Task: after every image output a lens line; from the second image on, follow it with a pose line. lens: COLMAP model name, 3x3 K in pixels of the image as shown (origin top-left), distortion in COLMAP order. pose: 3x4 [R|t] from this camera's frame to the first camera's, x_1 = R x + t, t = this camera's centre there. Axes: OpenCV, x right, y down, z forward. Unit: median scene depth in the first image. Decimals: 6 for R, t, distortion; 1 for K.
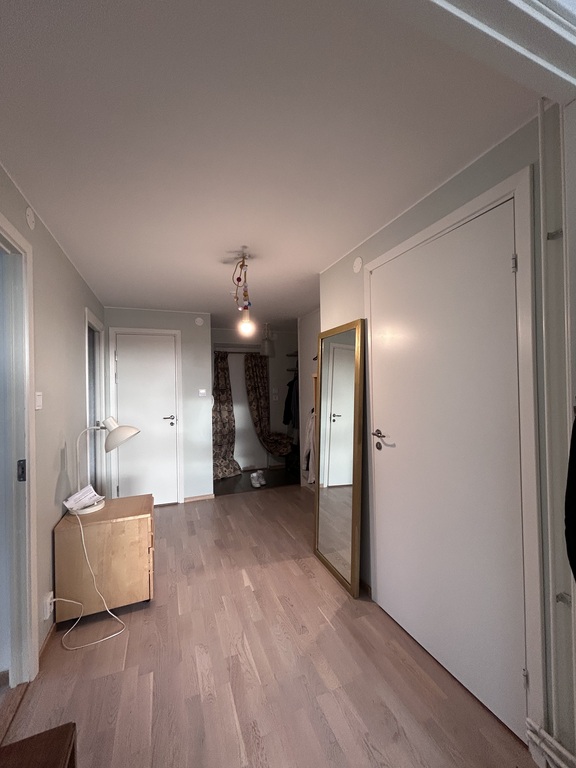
lens RADIAL K [[303.2, 0, 284.2], [0, 303.2, 383.6], [0, 0, 1]] dist [-0.011570, -0.000087]
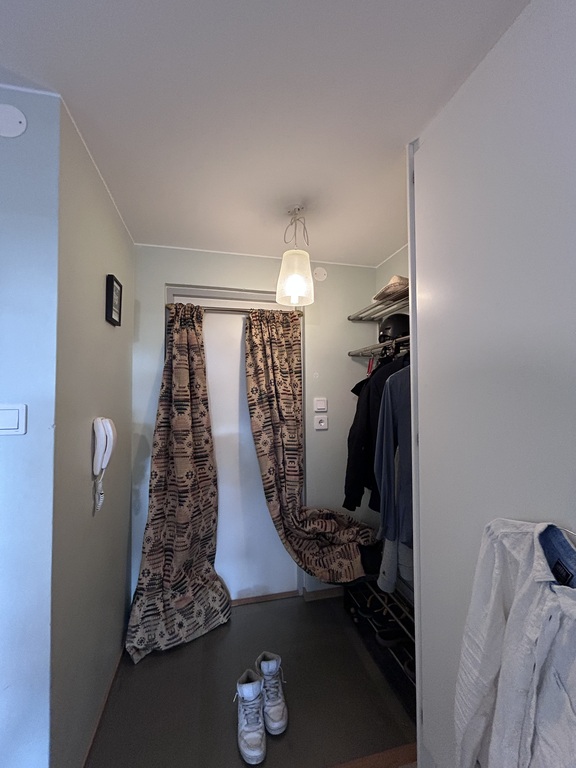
lens RADIAL K [[303.2, 0, 282.5], [0, 303.2, 384.0], [0, 0, 1]] dist [-0.011570, -0.000087]
pose [[0.989399, 0.007719, -0.145017, -0.021069], [-0.010485, 0.999777, -0.018316, 0.004178], [0.144843, 0.019642, 0.989260, 0.616878]]
